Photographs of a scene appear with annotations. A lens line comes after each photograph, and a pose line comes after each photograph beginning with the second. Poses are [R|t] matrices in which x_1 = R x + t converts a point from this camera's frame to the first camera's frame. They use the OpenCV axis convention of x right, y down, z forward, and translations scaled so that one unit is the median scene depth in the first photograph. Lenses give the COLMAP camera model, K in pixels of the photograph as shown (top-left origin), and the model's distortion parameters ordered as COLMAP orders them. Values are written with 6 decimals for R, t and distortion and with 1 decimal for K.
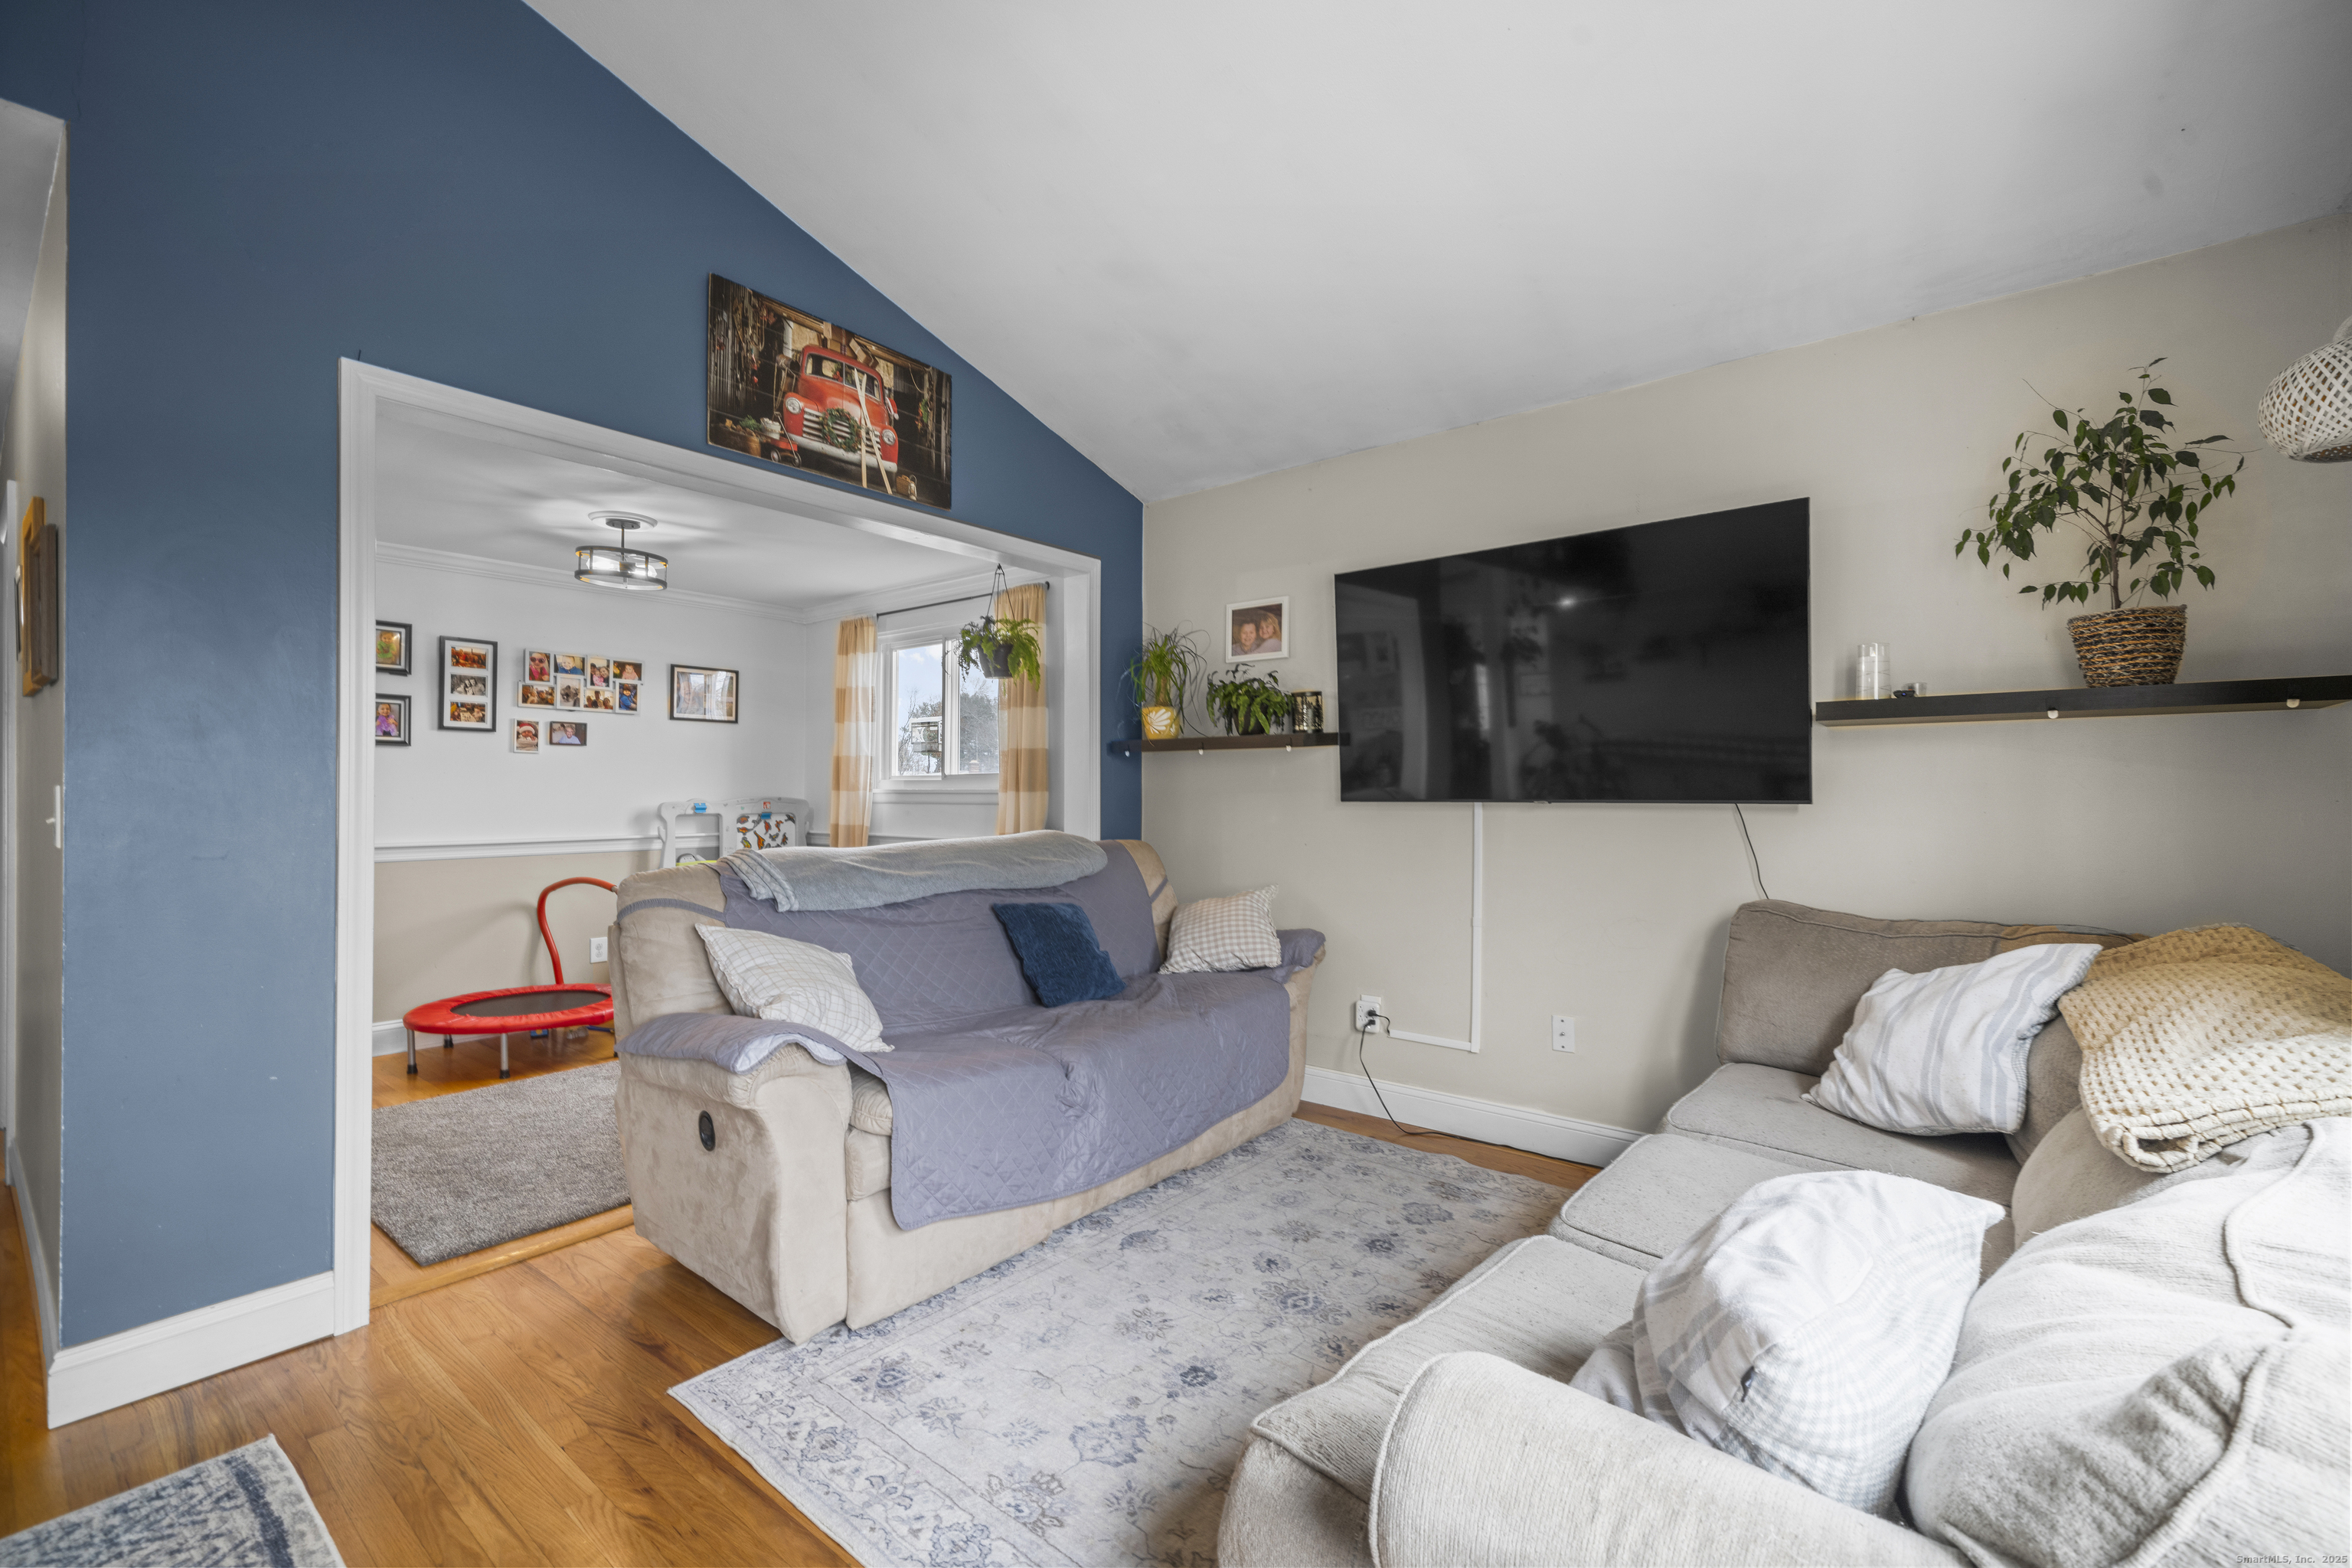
lens RADIAL K [[994.4, 0, 1176.0], [0, 994.4, 784.0], [0, 0, 1]] dist [0.000887, -0.000299]
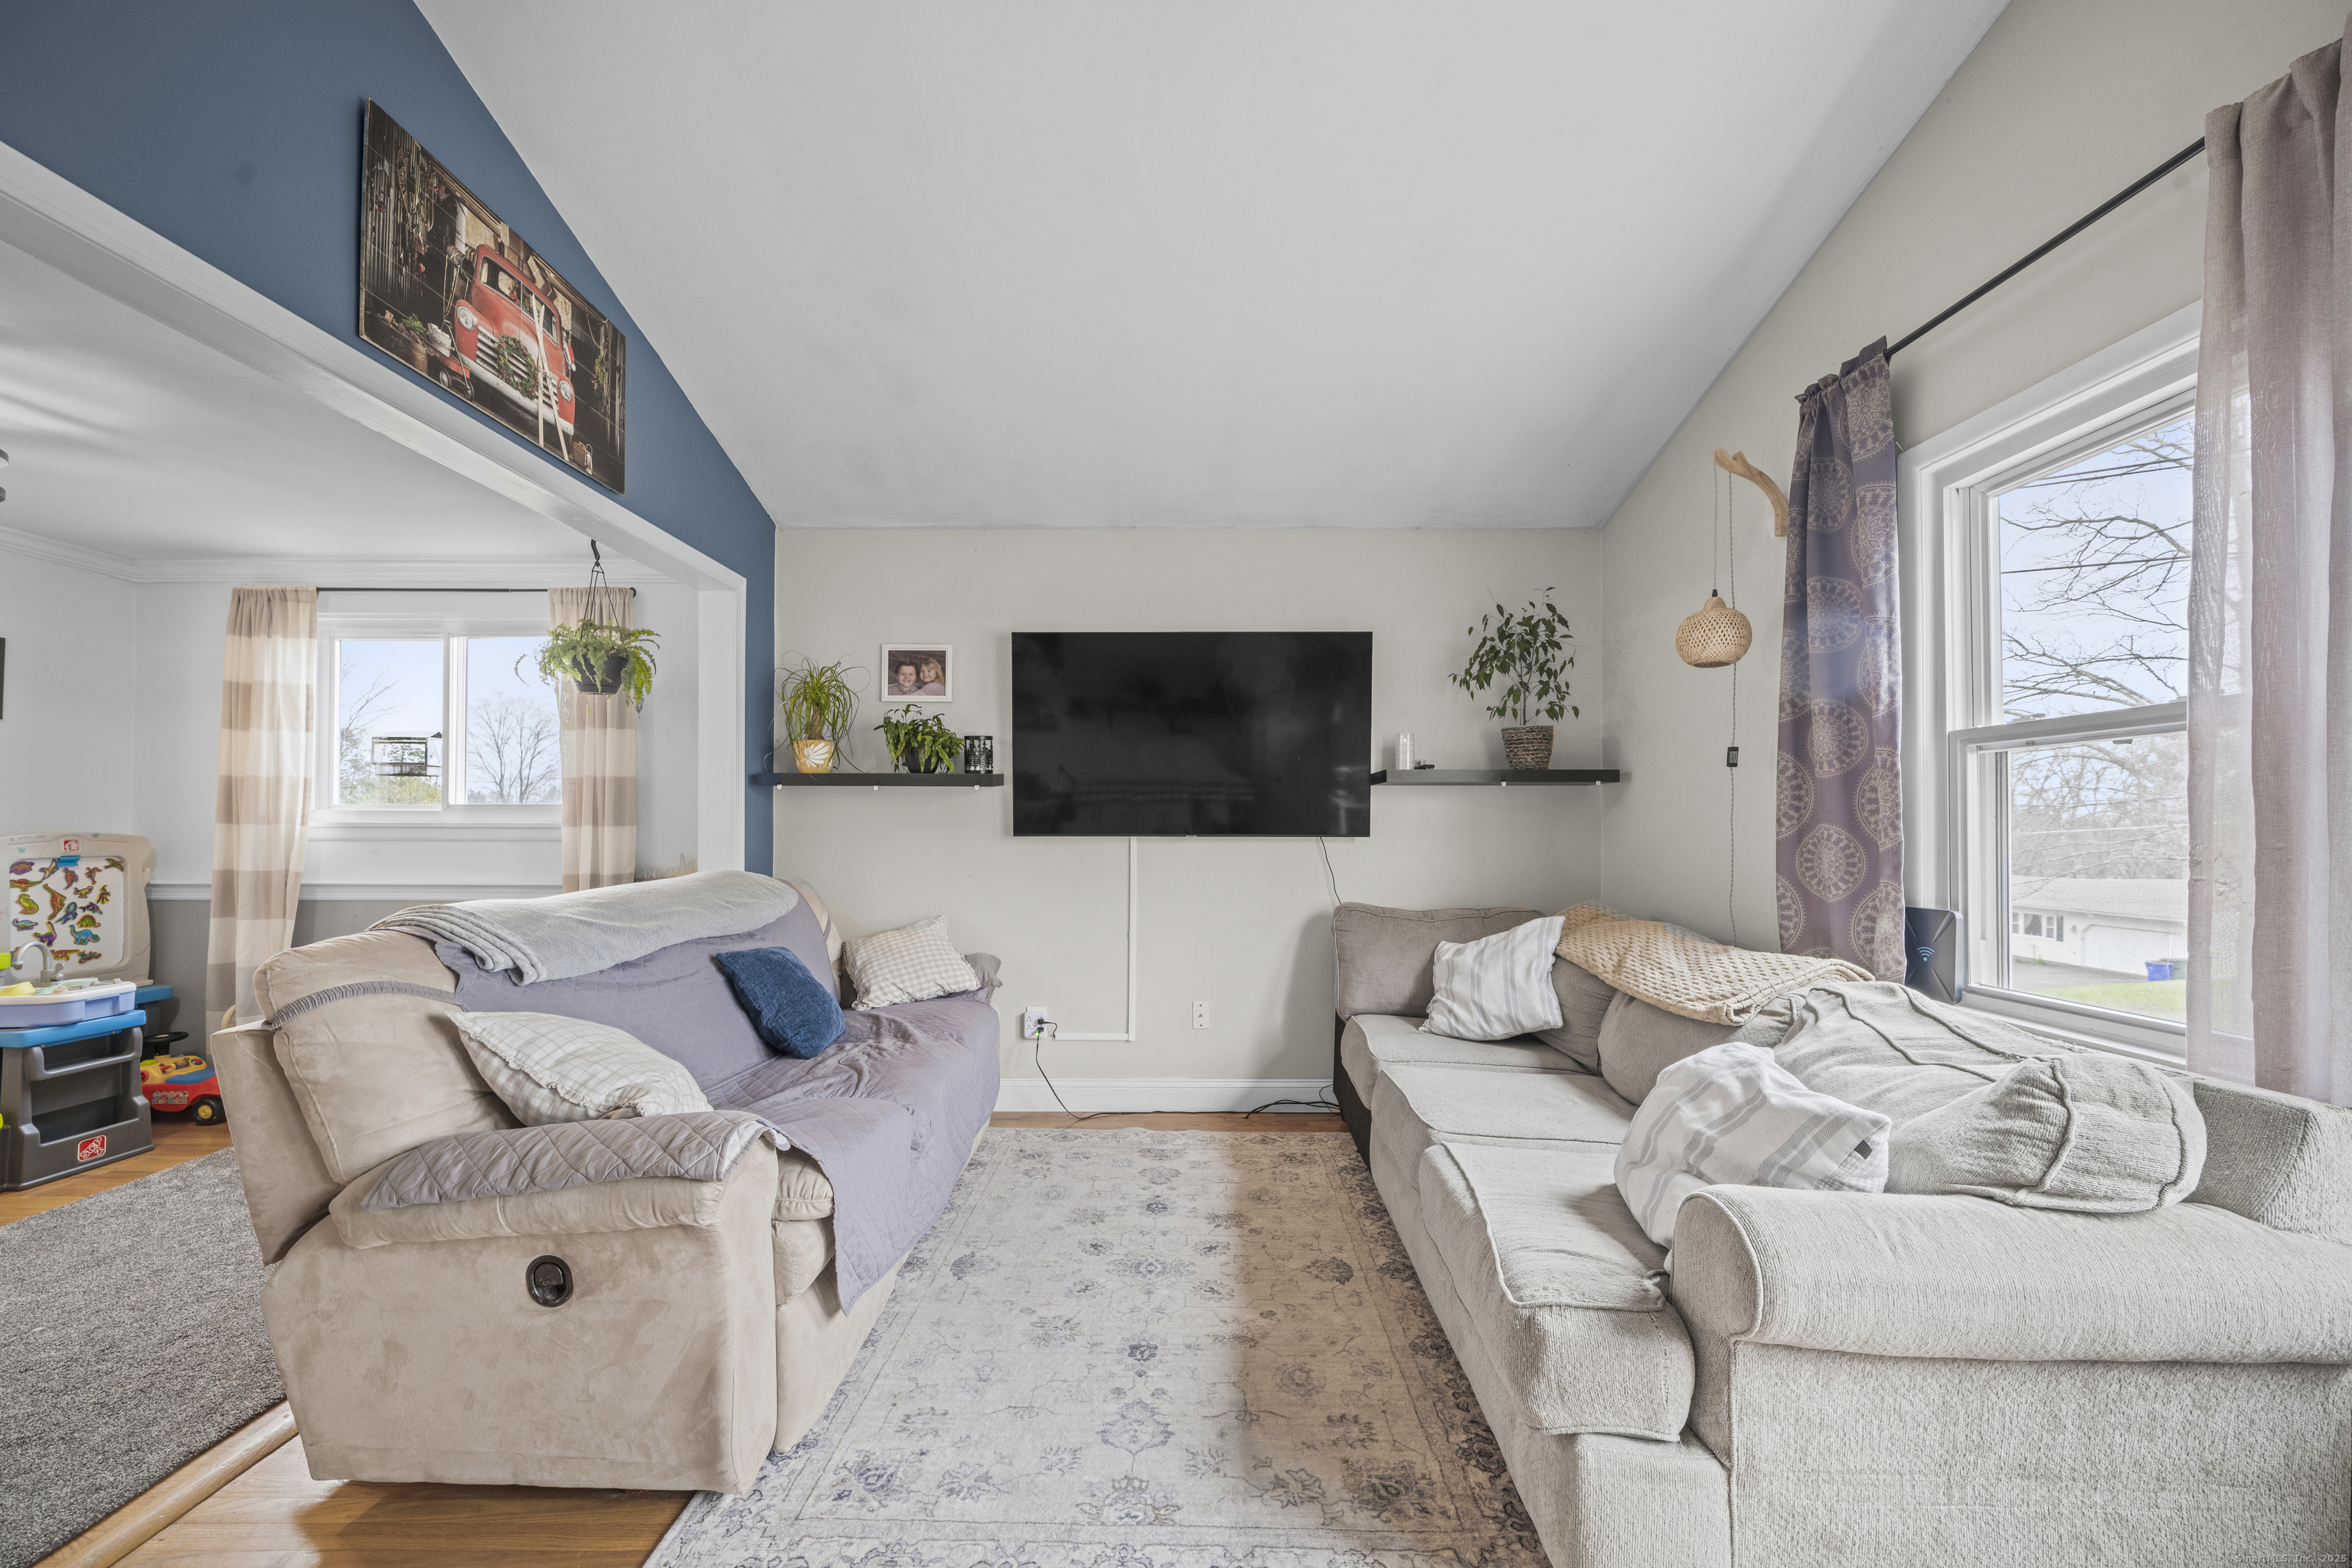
lens RADIAL K [[884.5, 0, 1178.2], [0, 884.5, 819.6], [0, 0, 1]] dist [0.000646, -0.002640]
pose [[0.777396, 0.006918, 0.628974, -0.360122], [-0.007848, 0.999968, -0.001299, -0.001609], [-0.628963, -0.003926, 0.777426, 0.126366]]
